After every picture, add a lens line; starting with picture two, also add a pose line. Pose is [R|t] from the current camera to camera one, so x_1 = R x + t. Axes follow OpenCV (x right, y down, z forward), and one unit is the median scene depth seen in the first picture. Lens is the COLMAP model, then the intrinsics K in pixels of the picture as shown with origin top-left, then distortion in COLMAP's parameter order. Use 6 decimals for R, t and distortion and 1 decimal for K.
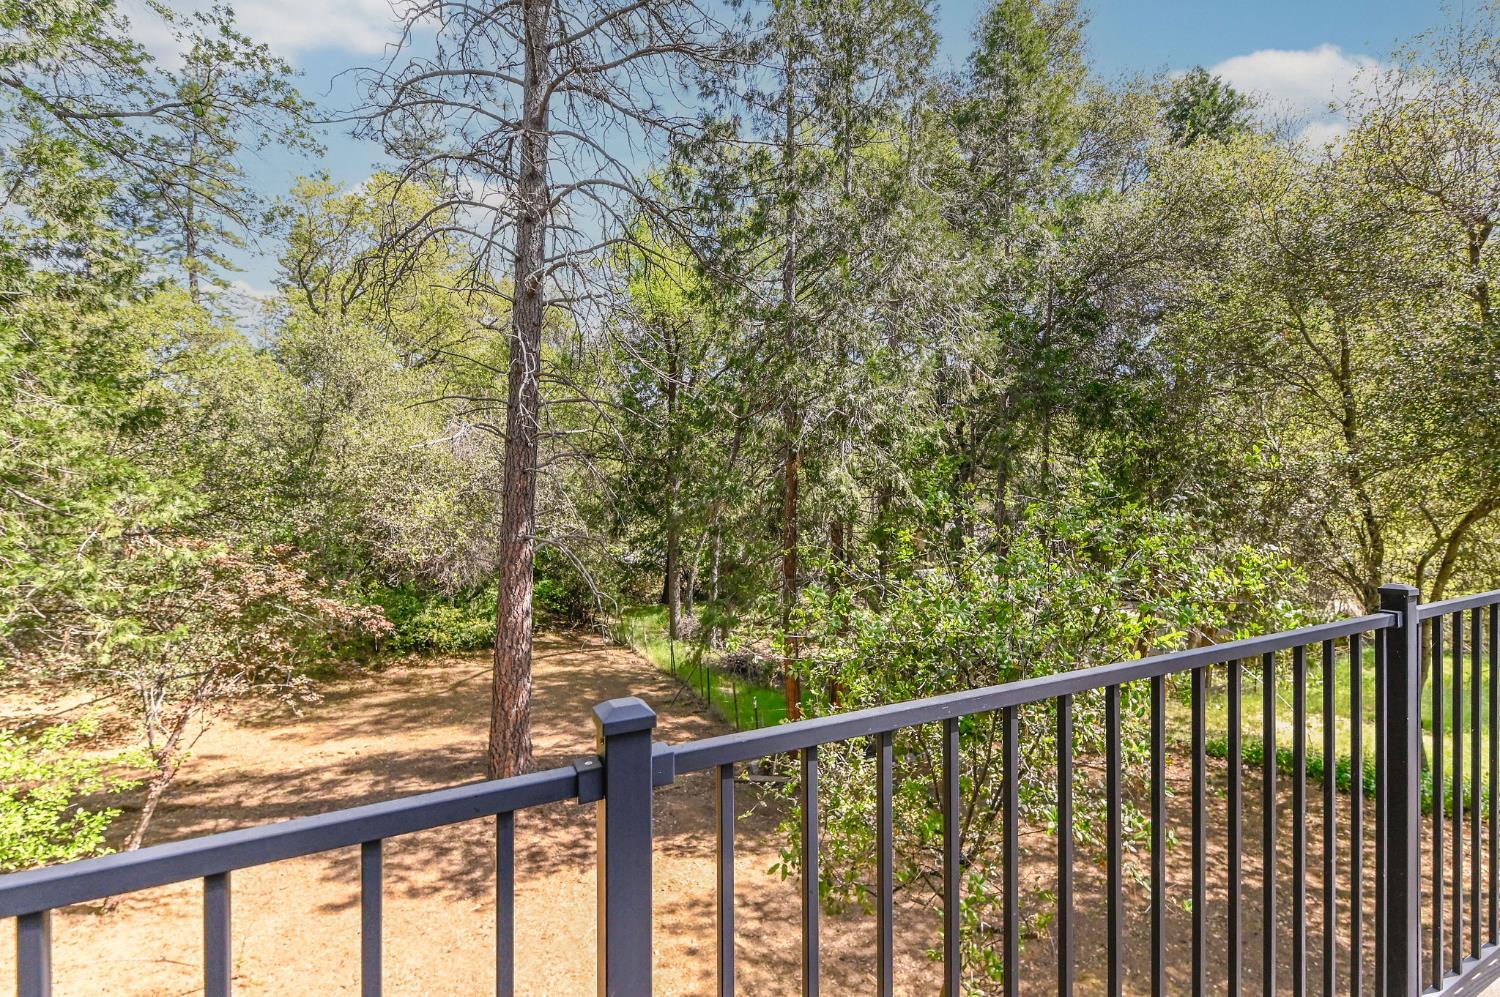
lens RADIAL K [[743.9, 0, 751.3], [0, 743.9, 488.2], [0, 0, 1]] dist [0.013165, -0.012671]
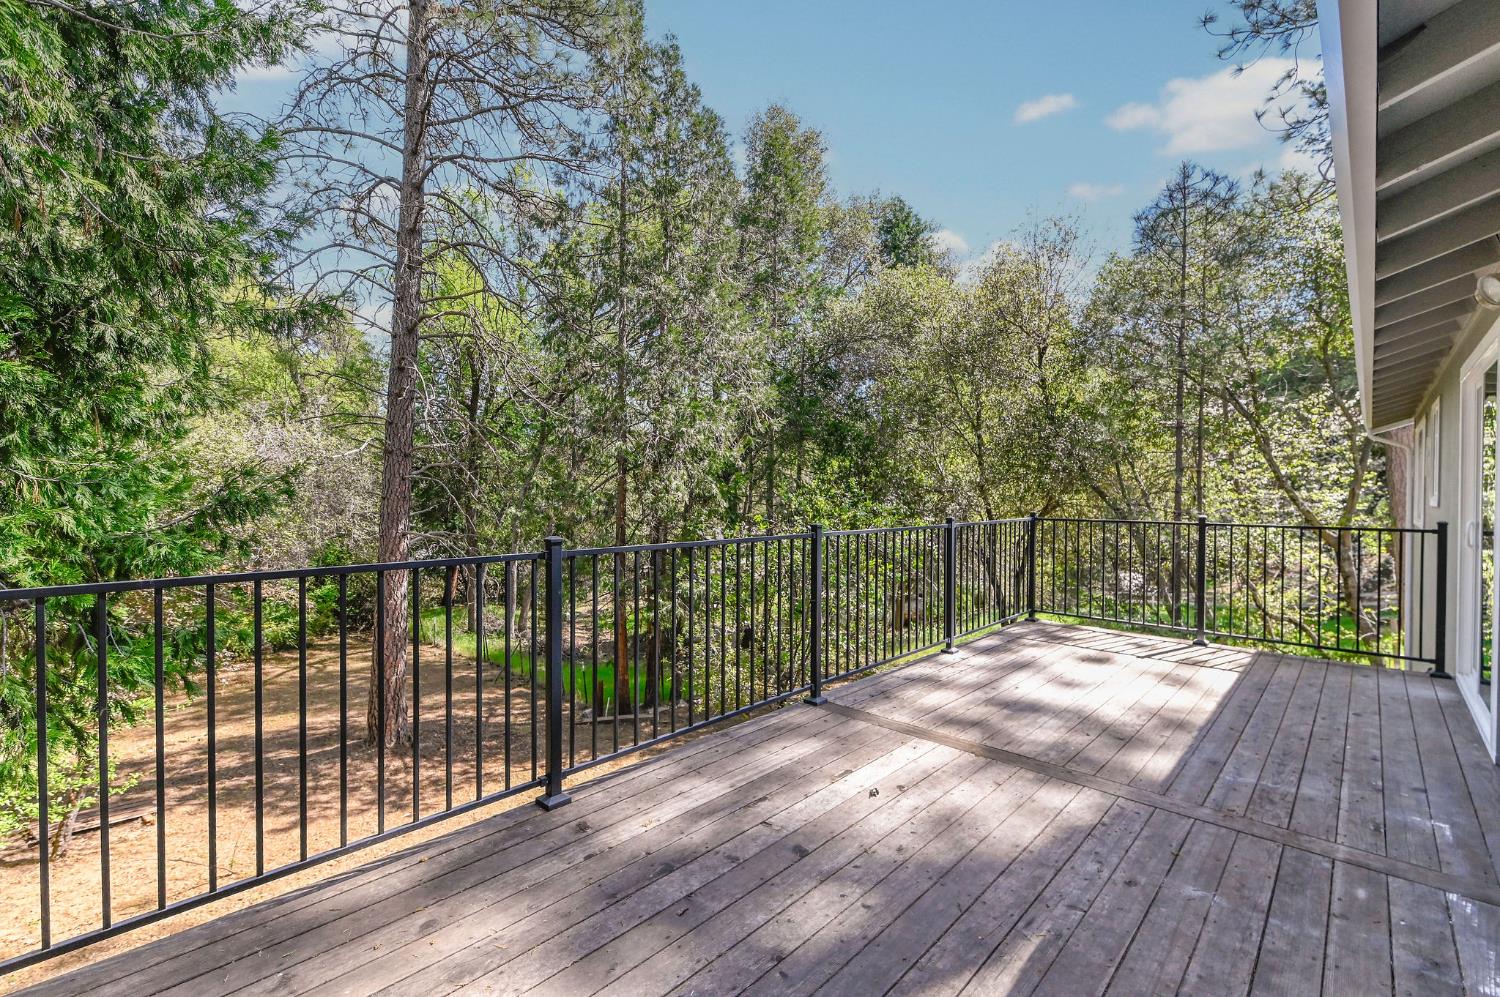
lens RADIAL K [[670.9, 0, 753.8], [0, 670.9, 506.6], [0, 0, 1]] dist [0.016672, -0.009024]
pose [[0.944733, 0.002622, 0.327829, -0.112653], [-0.007275, 0.999889, 0.012968, 0.004509], [-0.327759, -0.014636, 0.944648, -0.180503]]
